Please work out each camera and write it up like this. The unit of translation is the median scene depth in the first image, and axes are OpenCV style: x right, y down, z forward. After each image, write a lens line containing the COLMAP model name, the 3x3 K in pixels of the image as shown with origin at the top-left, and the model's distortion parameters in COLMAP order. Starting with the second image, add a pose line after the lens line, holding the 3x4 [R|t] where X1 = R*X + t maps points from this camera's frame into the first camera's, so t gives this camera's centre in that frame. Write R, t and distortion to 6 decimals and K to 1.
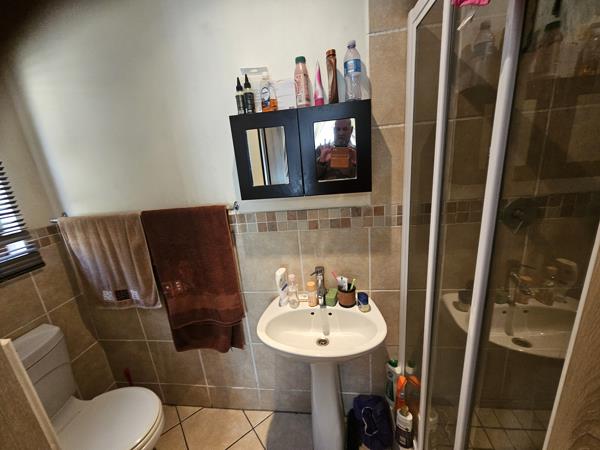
lens RADIAL K [[248.6, 0, 301.1], [0, 248.6, 225.0], [0, 0, 1]] dist [-0.000992, -0.000283]
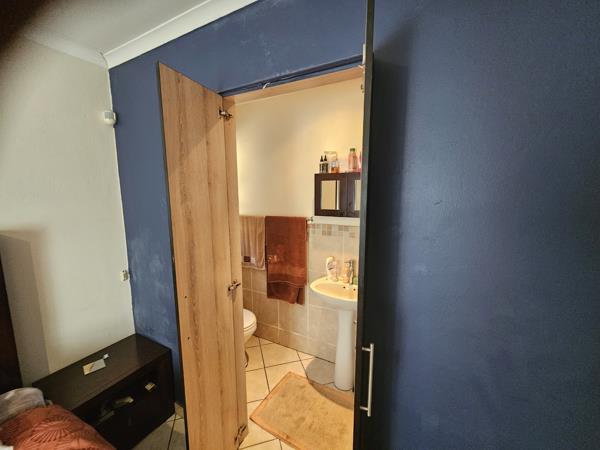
lens RADIAL K [[248.6, 0, 298.9], [0, 248.6, 222.7], [0, 0, 1]] dist [-0.000992, -0.000283]
pose [[0.925205, 0.129646, -0.356635, 0.288036], [-0.168868, 0.982305, -0.080993, 0.107737], [0.339824, 0.135159, 0.930726, -0.688101]]
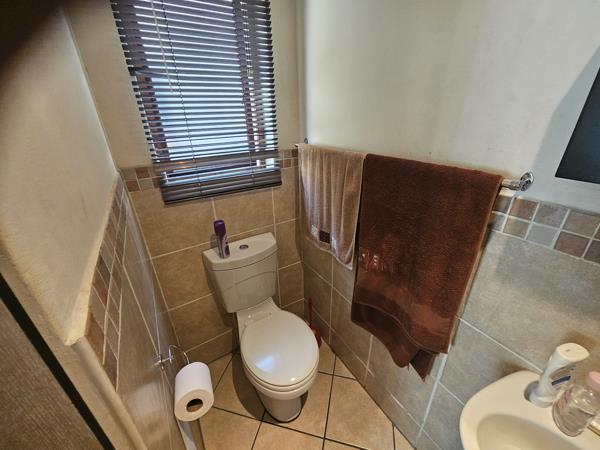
lens RADIAL K [[248.6, 0, 303.4], [0, 248.6, 222.3], [0, 0, 1]] dist [-0.000992, -0.000283]
pose [[0.629683, 0.389840, -0.671955, -0.166022], [-0.245776, 0.920513, 0.303728, -0.042028], [0.736948, -0.026102, 0.675445, 0.323228]]
